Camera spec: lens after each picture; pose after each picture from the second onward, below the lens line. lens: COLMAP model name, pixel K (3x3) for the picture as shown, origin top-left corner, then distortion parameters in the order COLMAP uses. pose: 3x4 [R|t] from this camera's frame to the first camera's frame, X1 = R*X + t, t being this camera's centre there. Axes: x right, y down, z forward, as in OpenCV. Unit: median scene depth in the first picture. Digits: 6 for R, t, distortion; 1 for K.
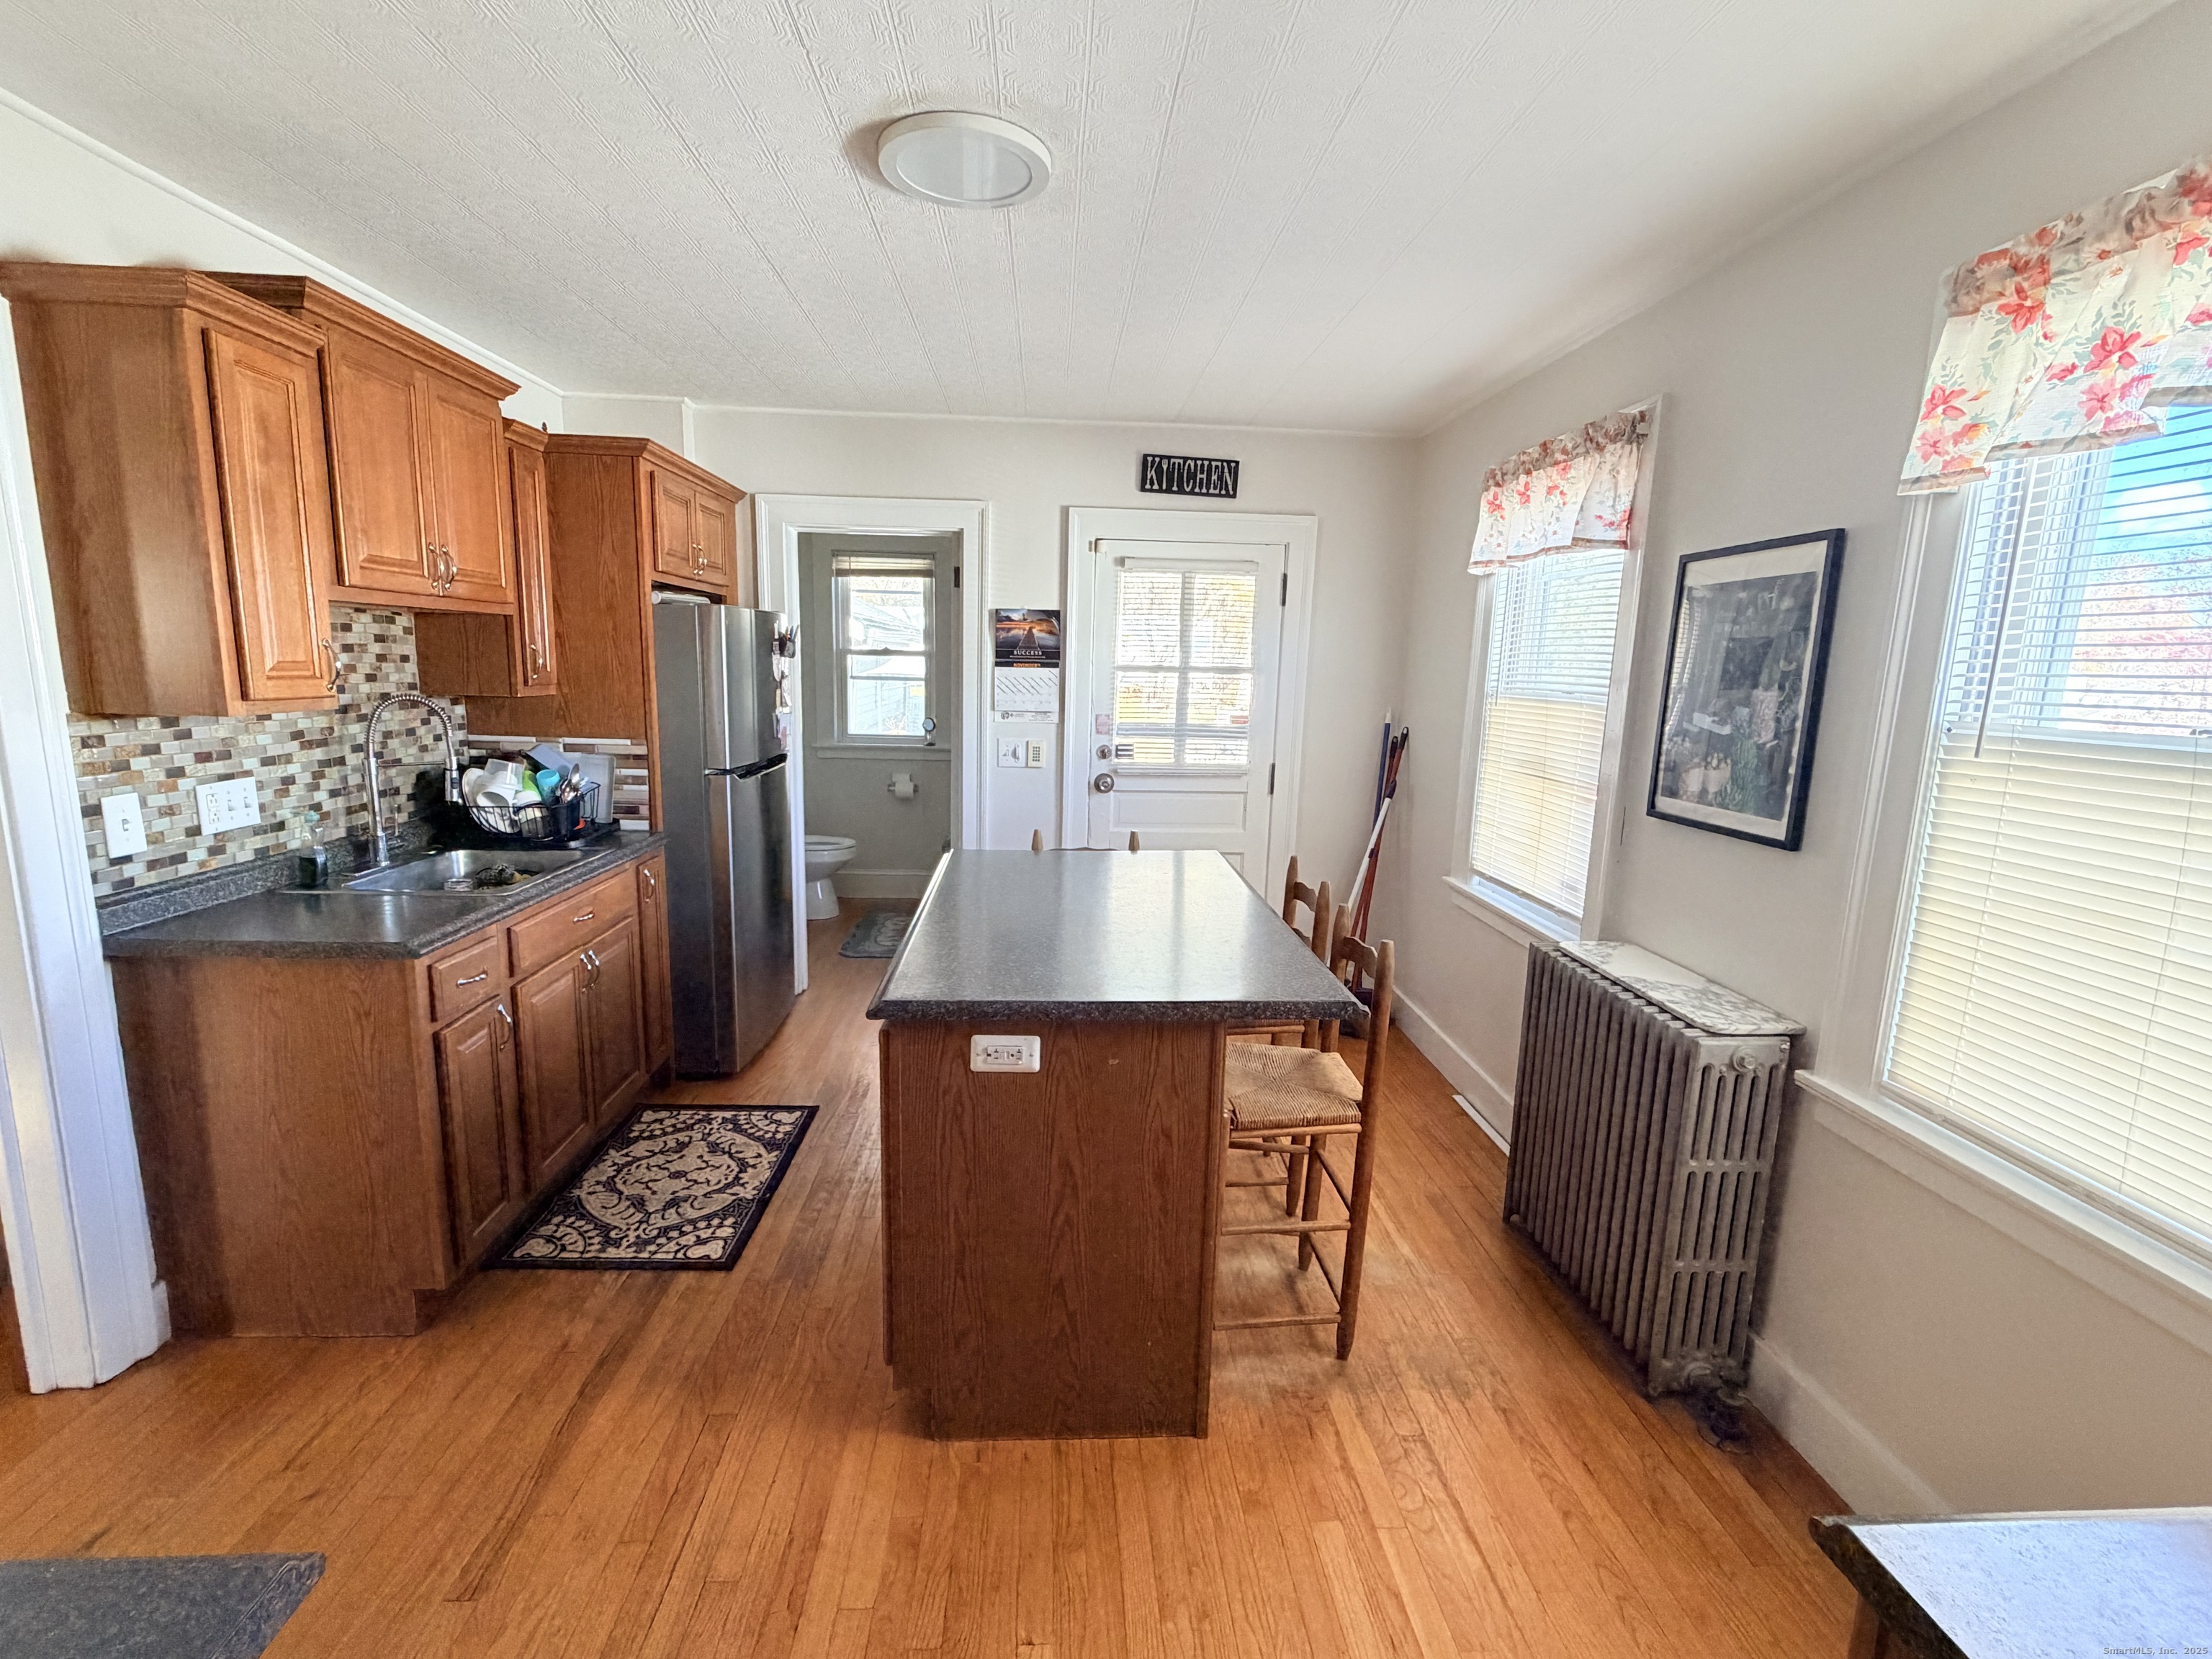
lens RADIAL K [[978.8, 0, 1105.0], [0, 978.8, 830.0], [0, 0, 1]] dist [0.000072, -0.001057]
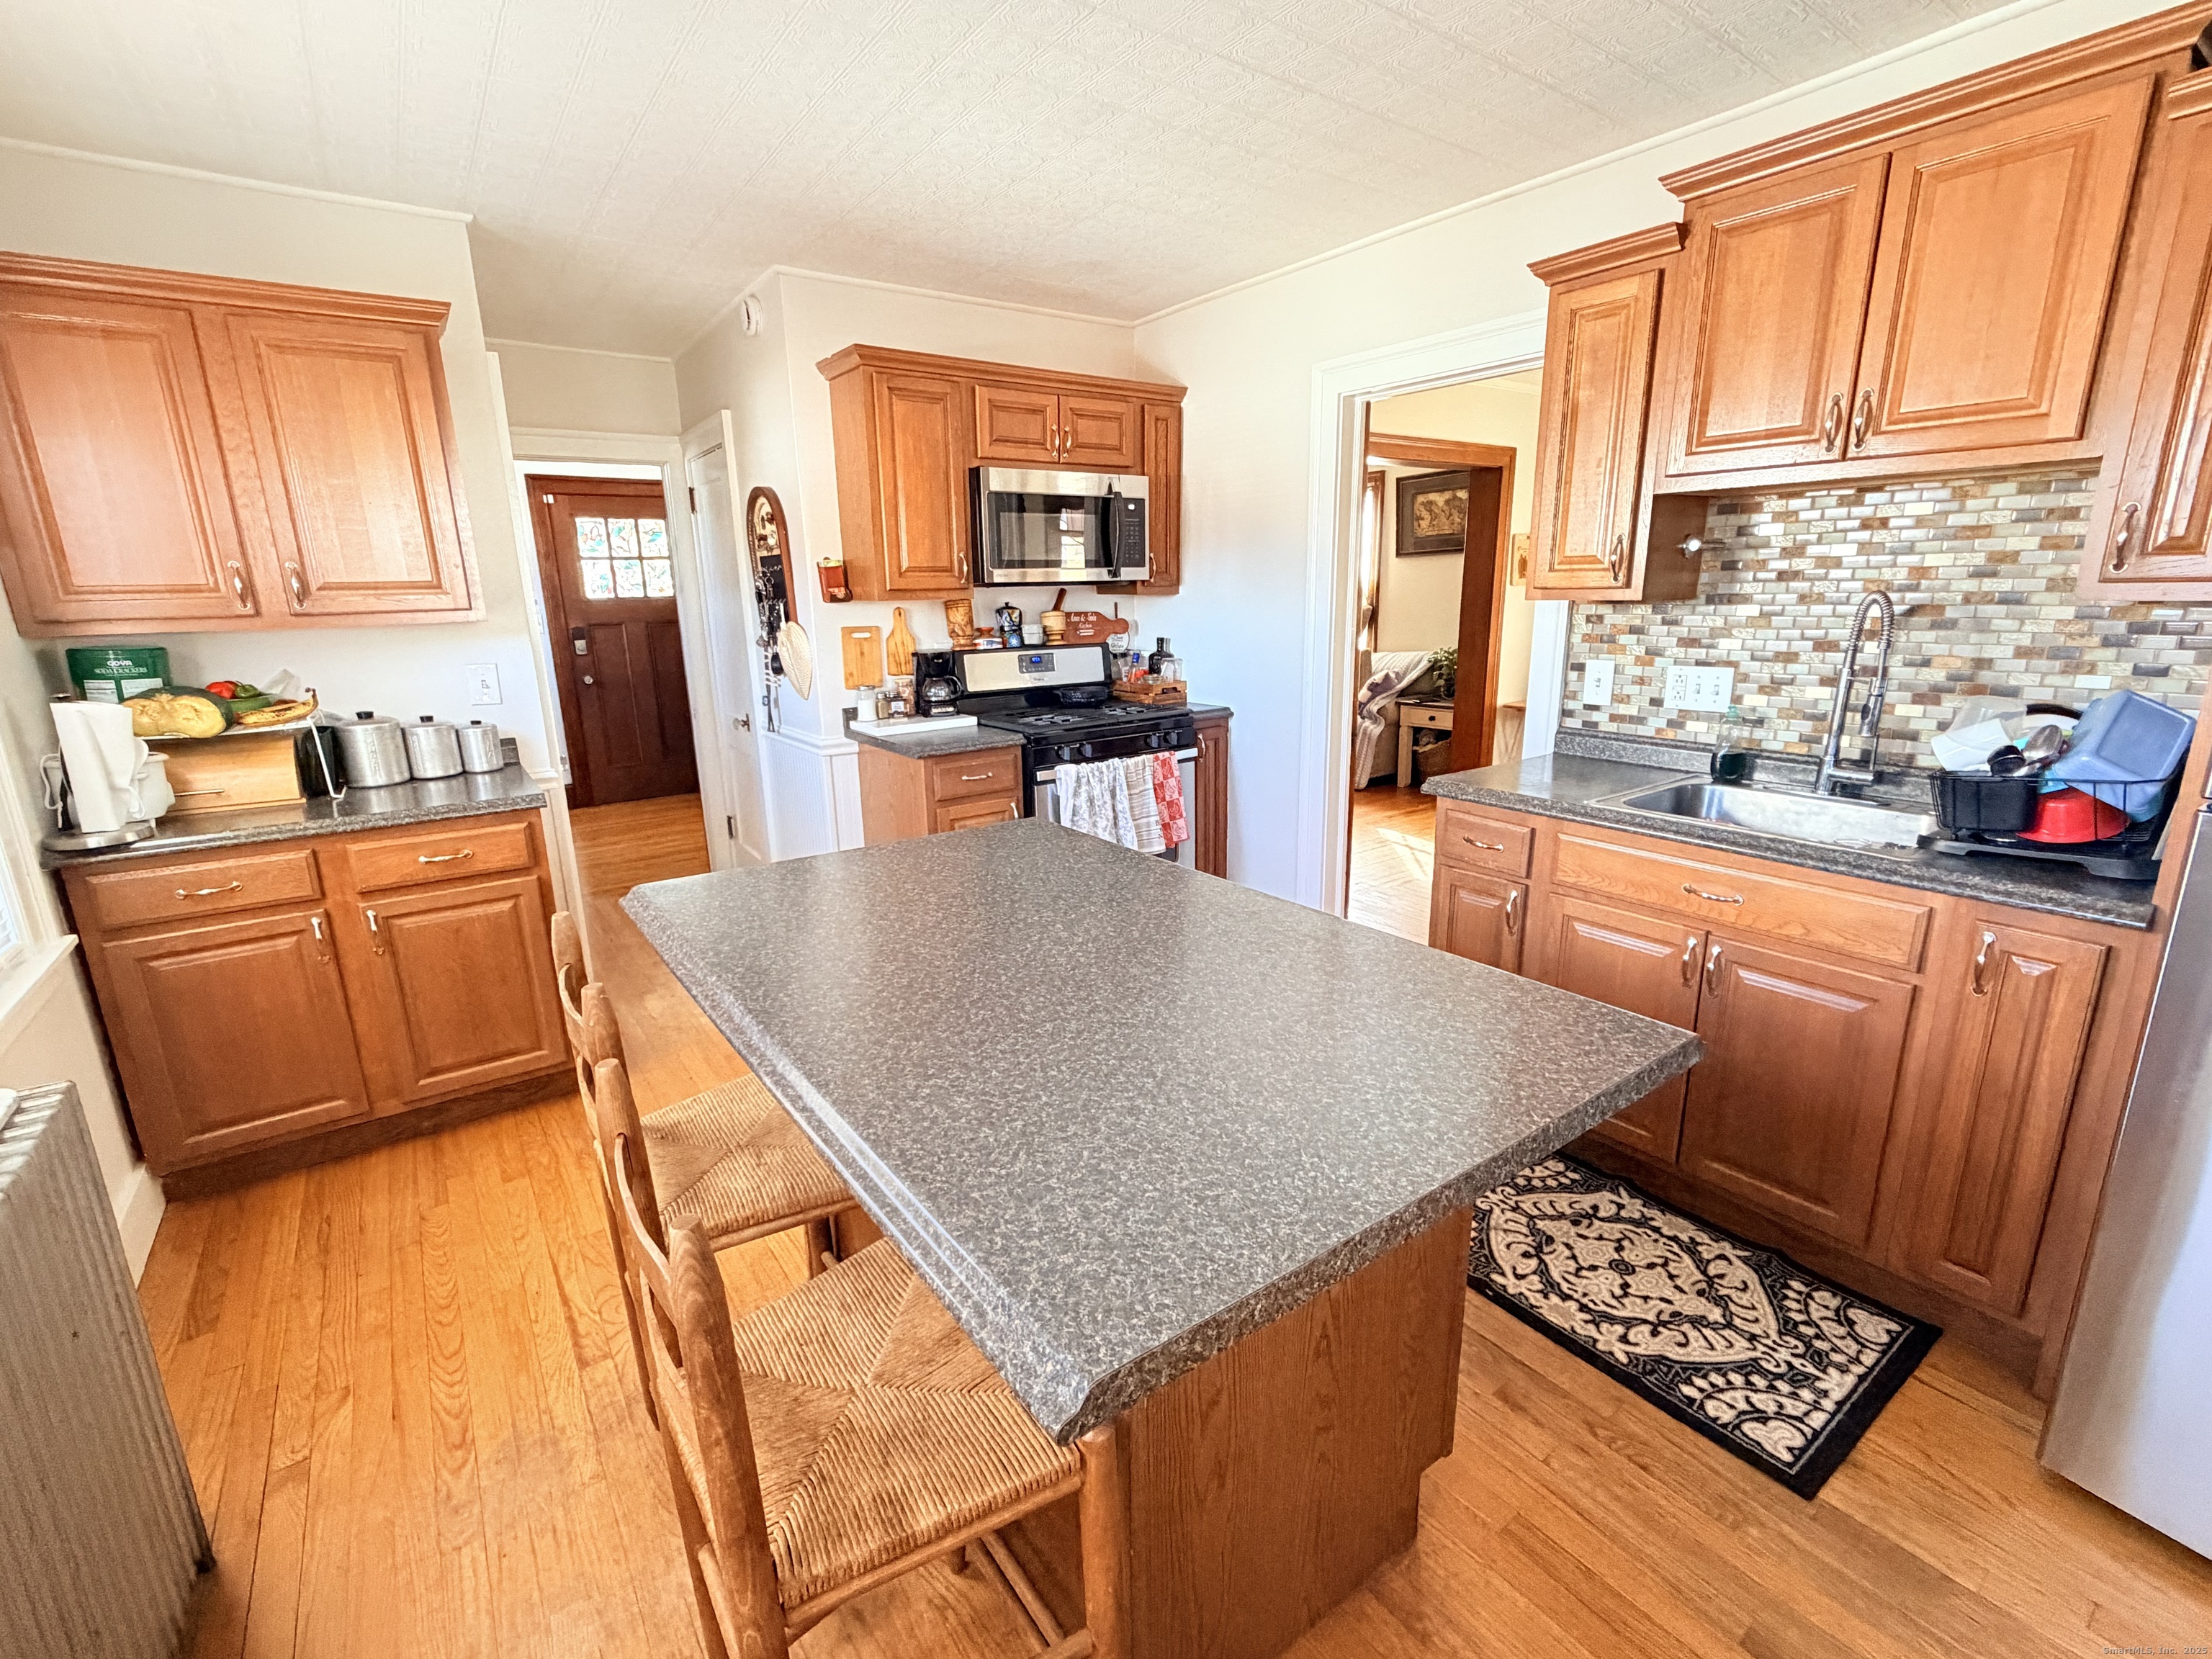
lens RADIAL K [[978.8, 0, 1100.9], [0, 978.8, 828.6], [0, 0, 1]] dist [0.000072, -0.001057]
pose [[-0.846080, 0.118053, -0.519820, 0.225219], [-0.094299, 0.926641, 0.363929, -0.173250], [0.524649, 0.356931, -0.772880, 1.231451]]
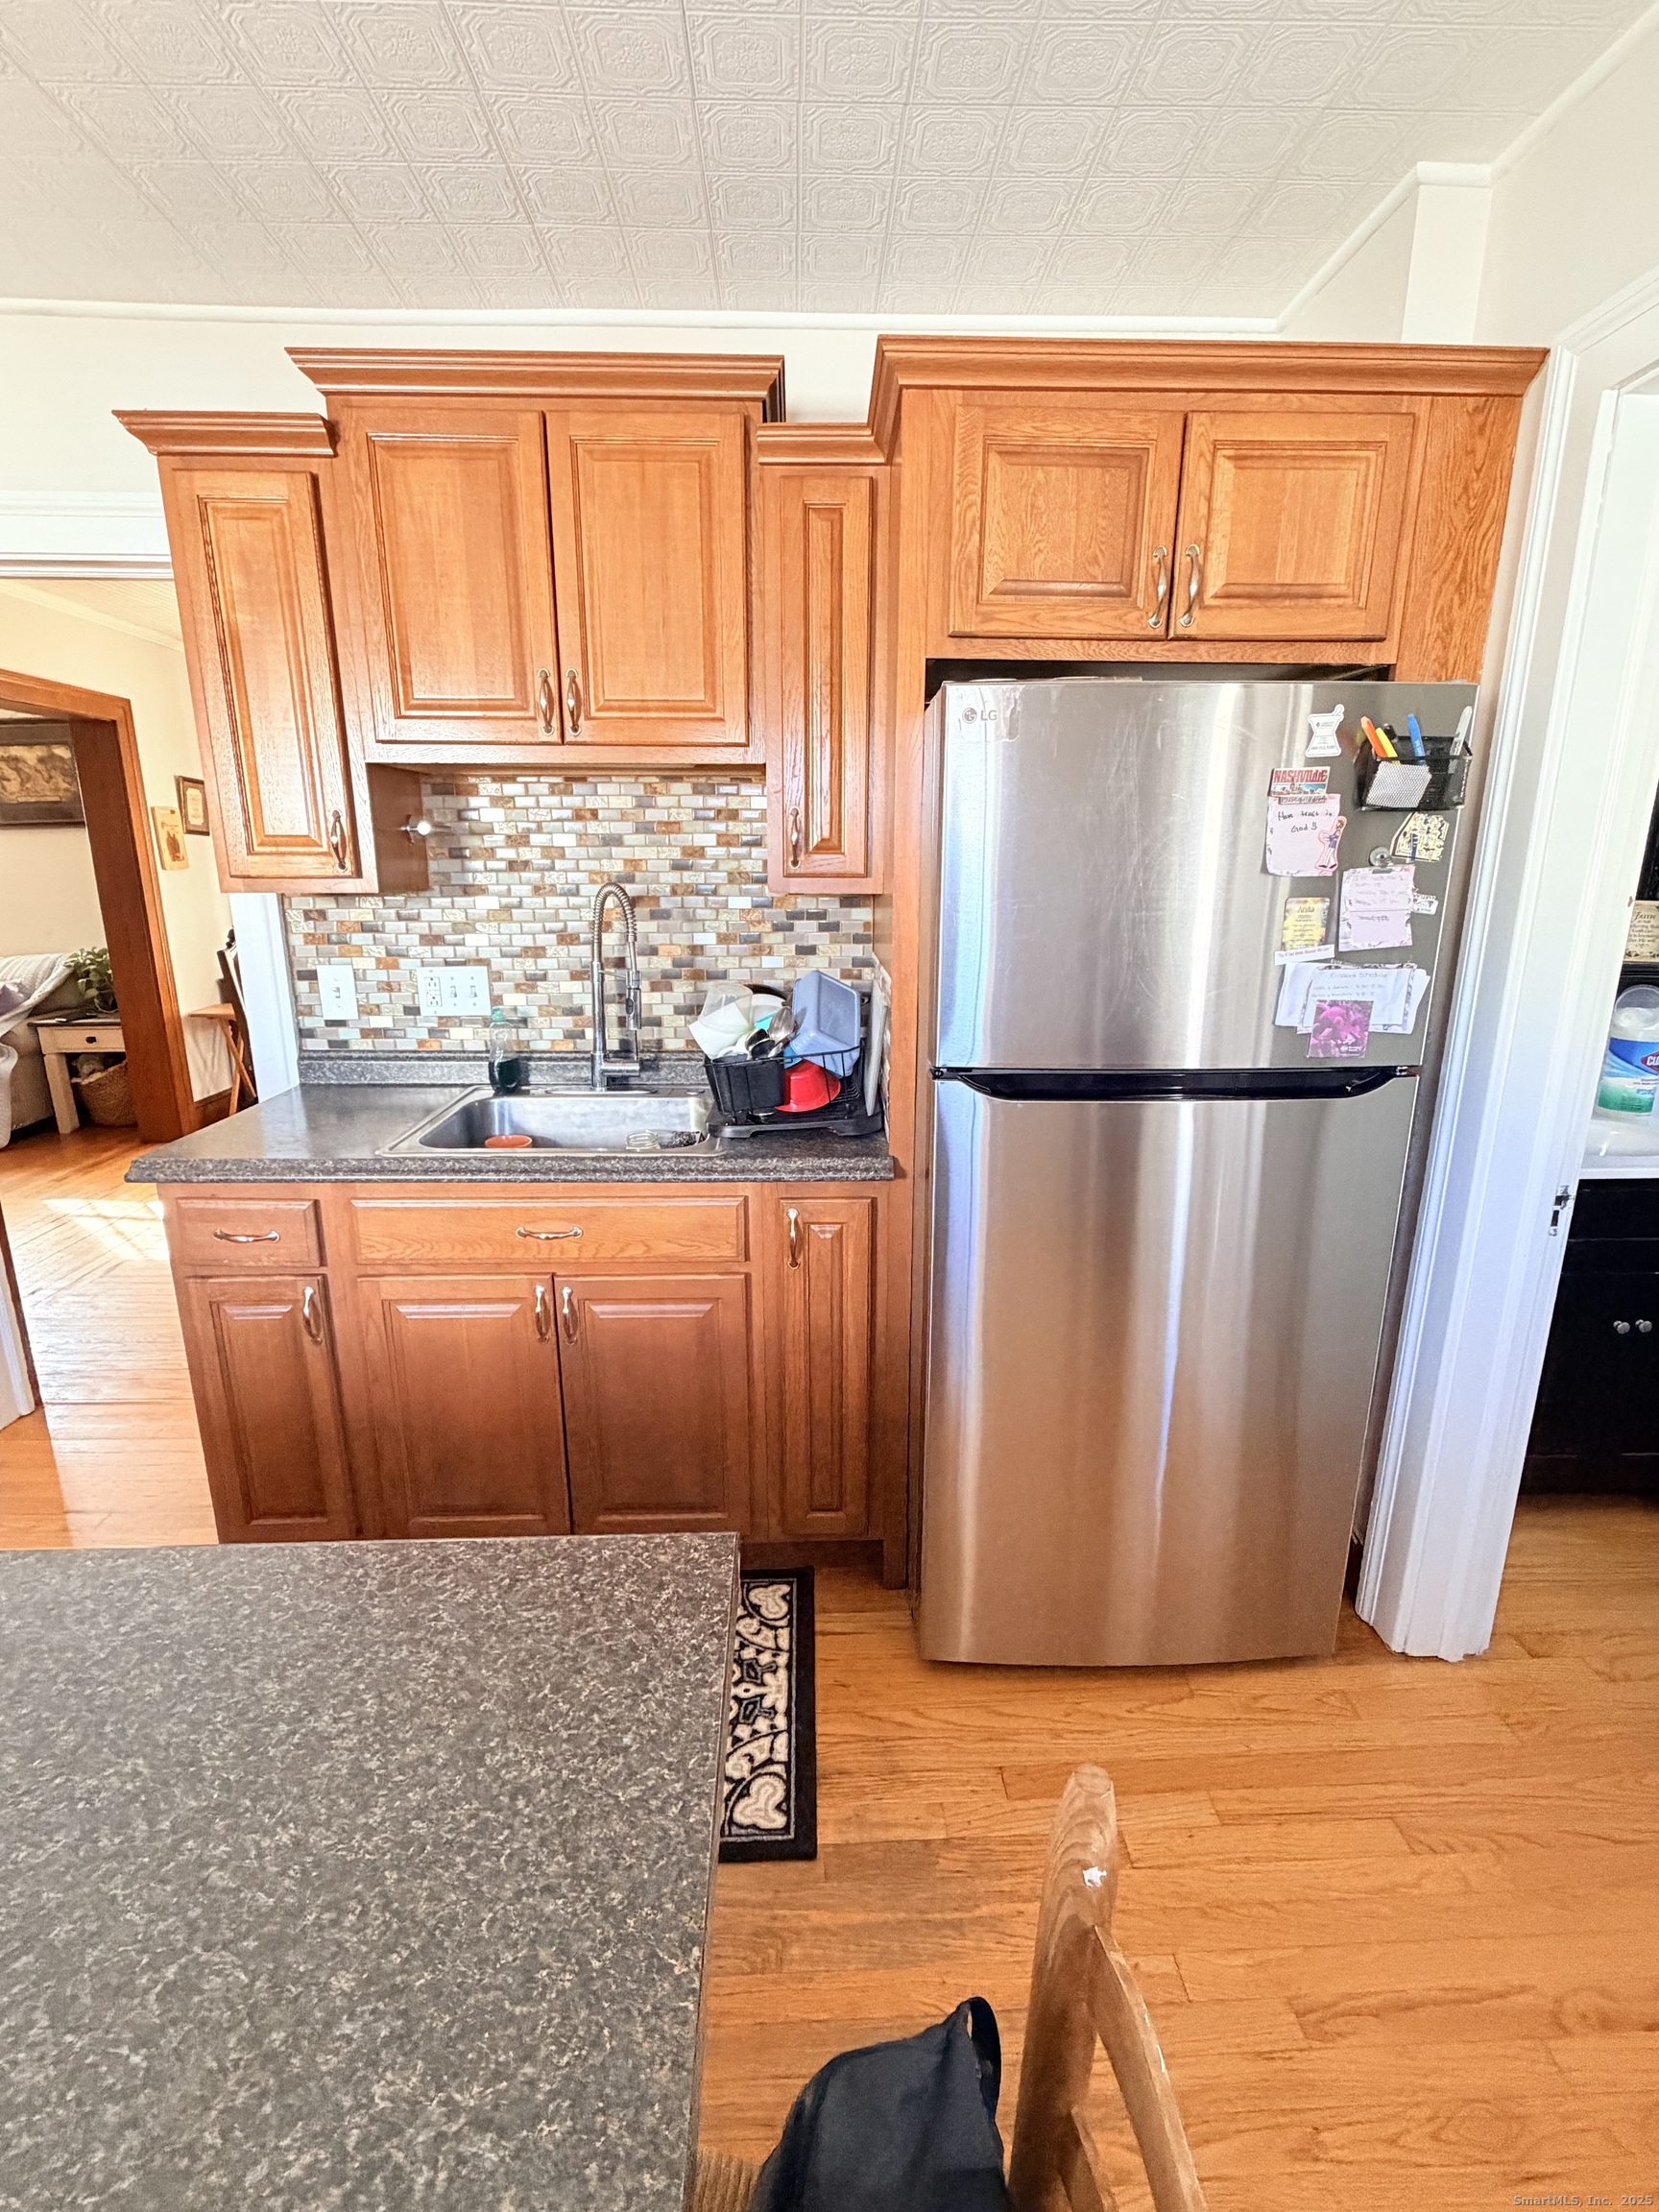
lens RADIAL K [[978.8, 0, 827.3], [0, 978.8, 1102.1], [0, 0, 1]] dist [0.000072, -0.001057]
pose [[-0.025359, 0.213904, -0.976525, 0.067882], [-0.172290, 0.961288, 0.215040, -0.153981], [0.984720, 0.173698, 0.012477, 1.085061]]
